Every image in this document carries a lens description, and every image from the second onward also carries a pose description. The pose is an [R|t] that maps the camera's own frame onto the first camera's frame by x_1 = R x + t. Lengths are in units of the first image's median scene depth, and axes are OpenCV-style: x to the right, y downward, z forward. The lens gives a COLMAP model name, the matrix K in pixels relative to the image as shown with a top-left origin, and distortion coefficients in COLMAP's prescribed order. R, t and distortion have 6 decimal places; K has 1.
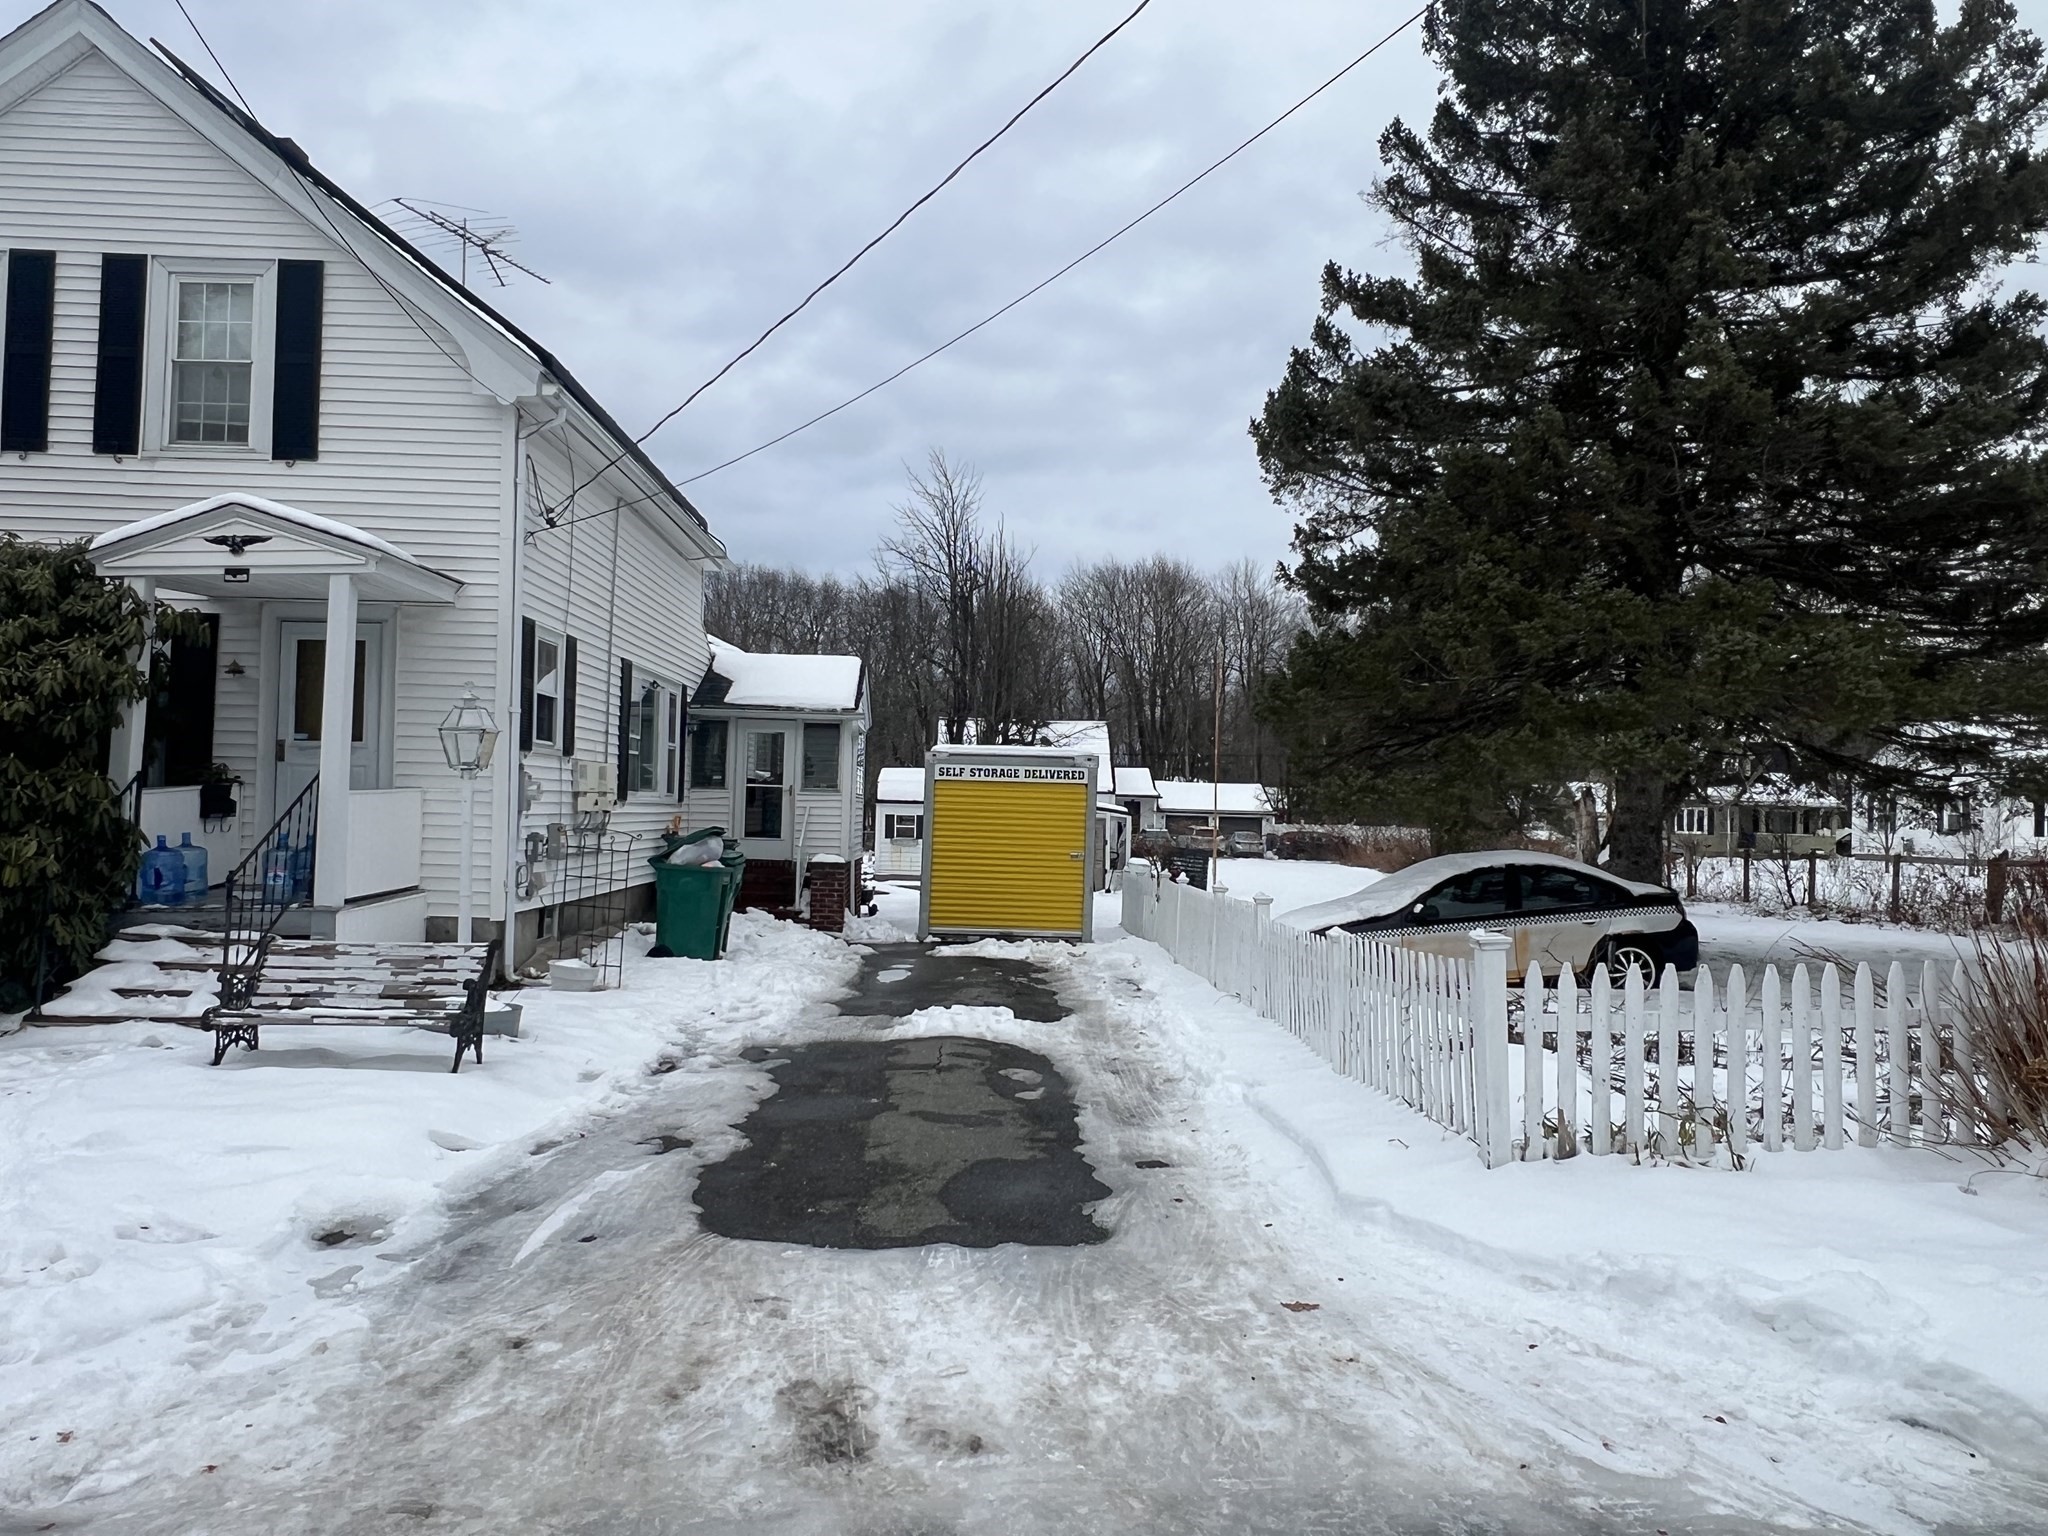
lens RADIAL K [[1271.8, 0, 1024.0], [0, 1271.8, 768.0], [0, 0, 1]] dist [-0.000577, -0.002950]
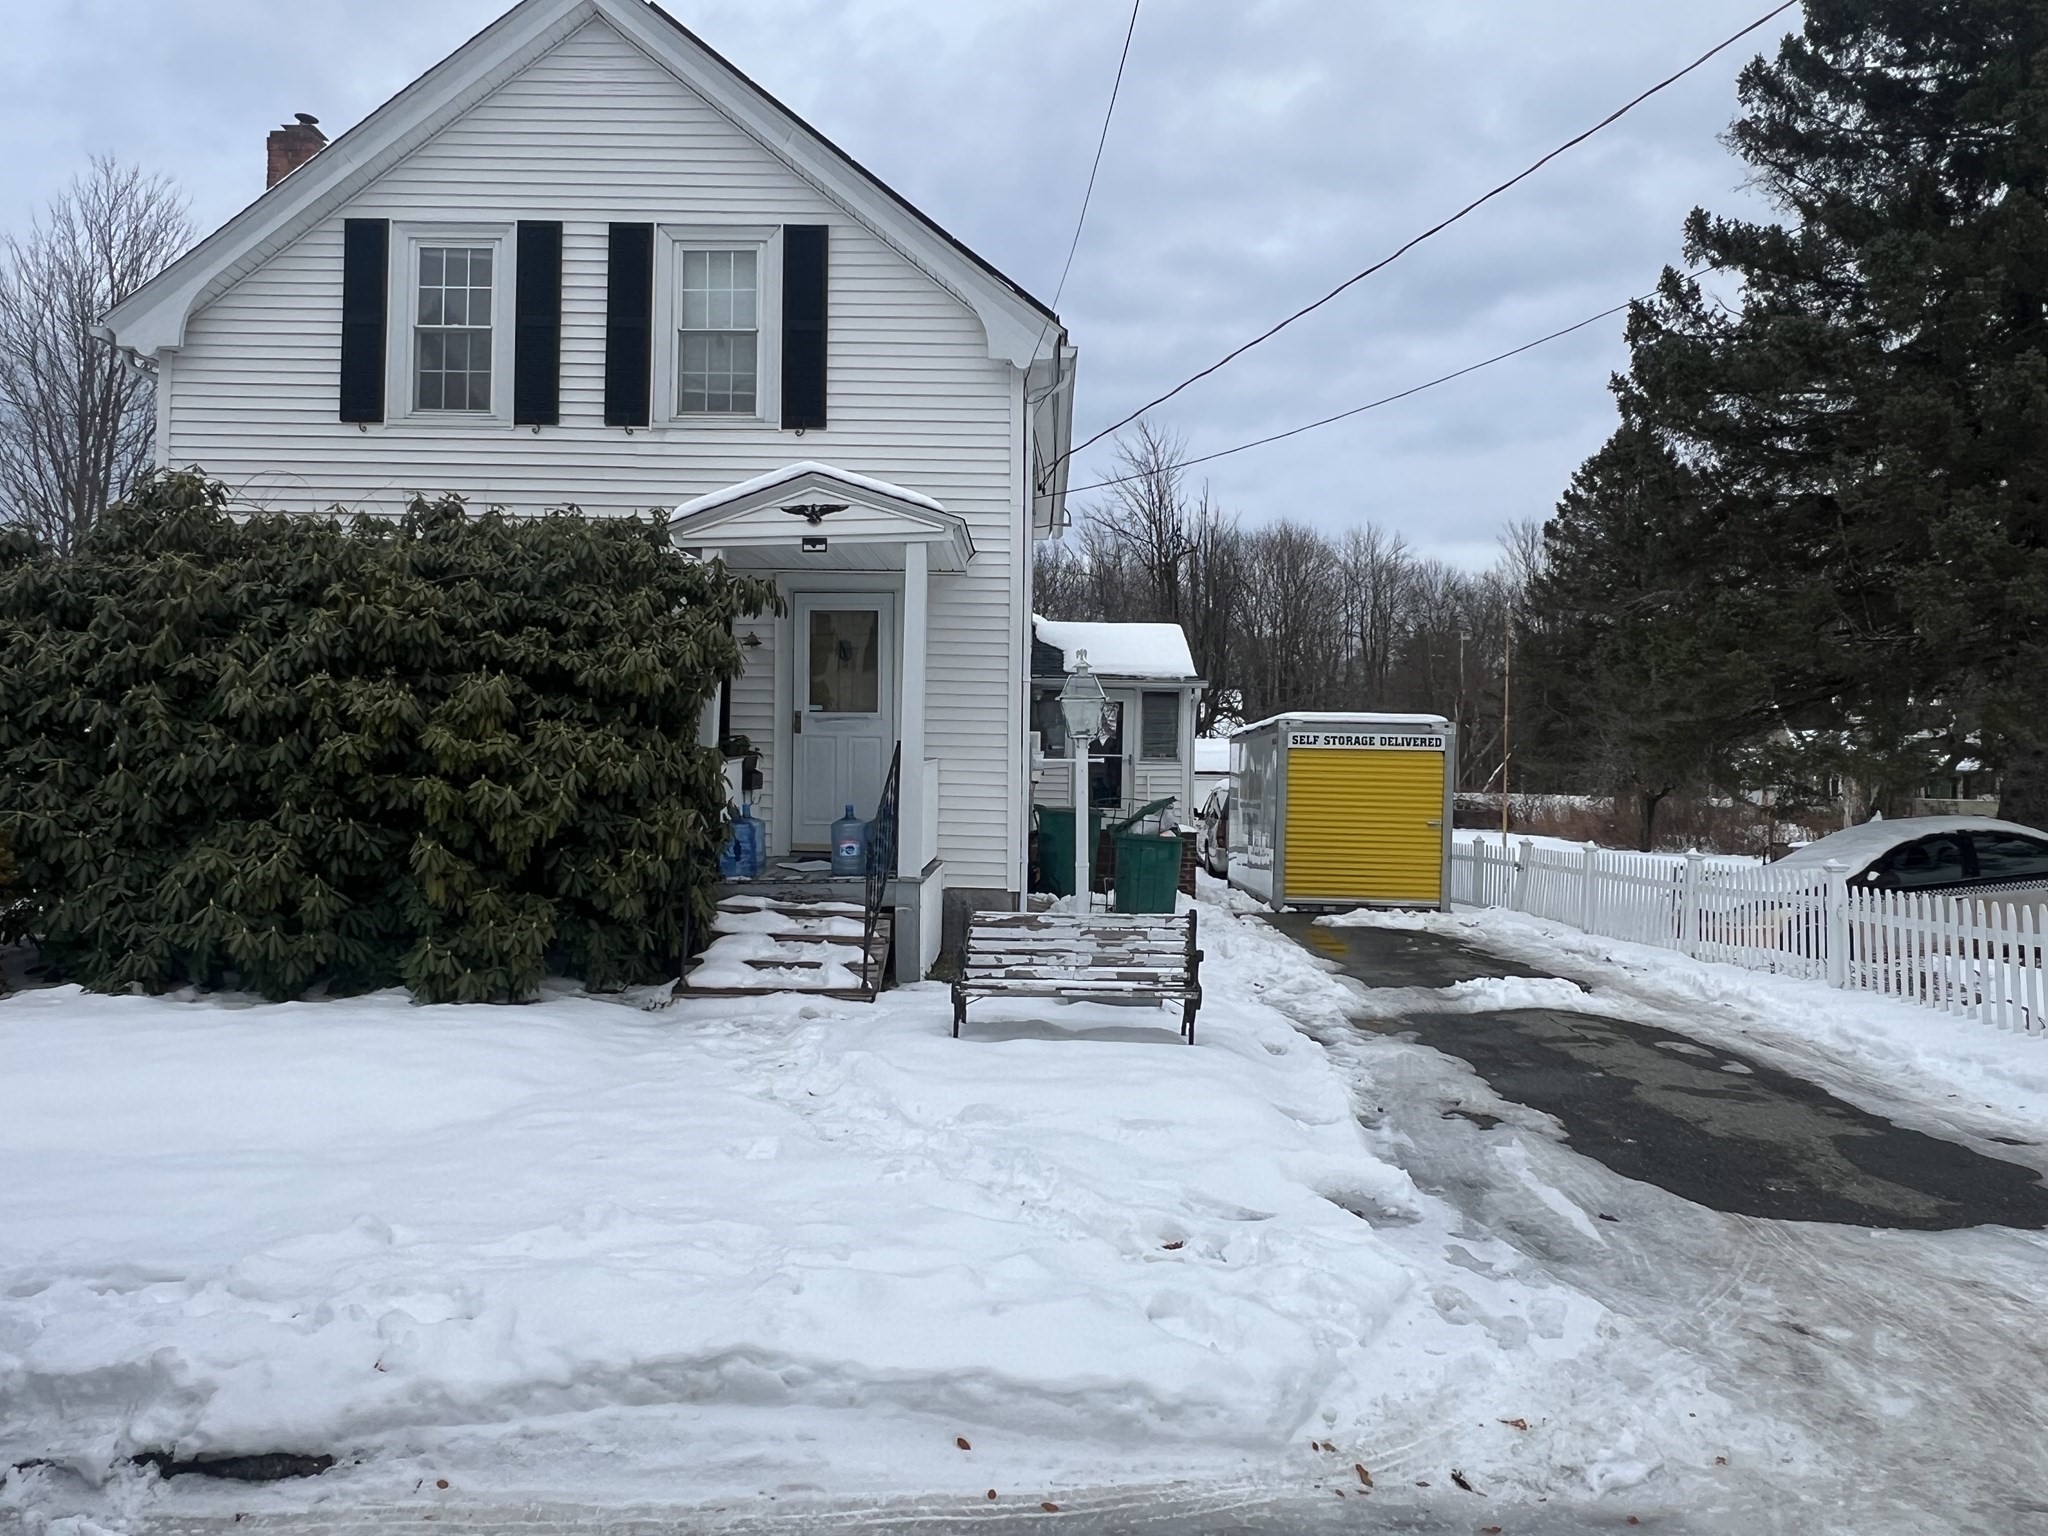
lens RADIAL K [[1271.8, 0, 1024.0], [0, 1271.8, 768.0], [0, 0, 1]] dist [-0.000577, -0.002950]
pose [[0.999142, -0.006620, -0.040892, -0.363541], [0.007569, 0.999704, 0.023113, 0.000567], [0.040727, -0.023403, 0.998896, 0.009877]]
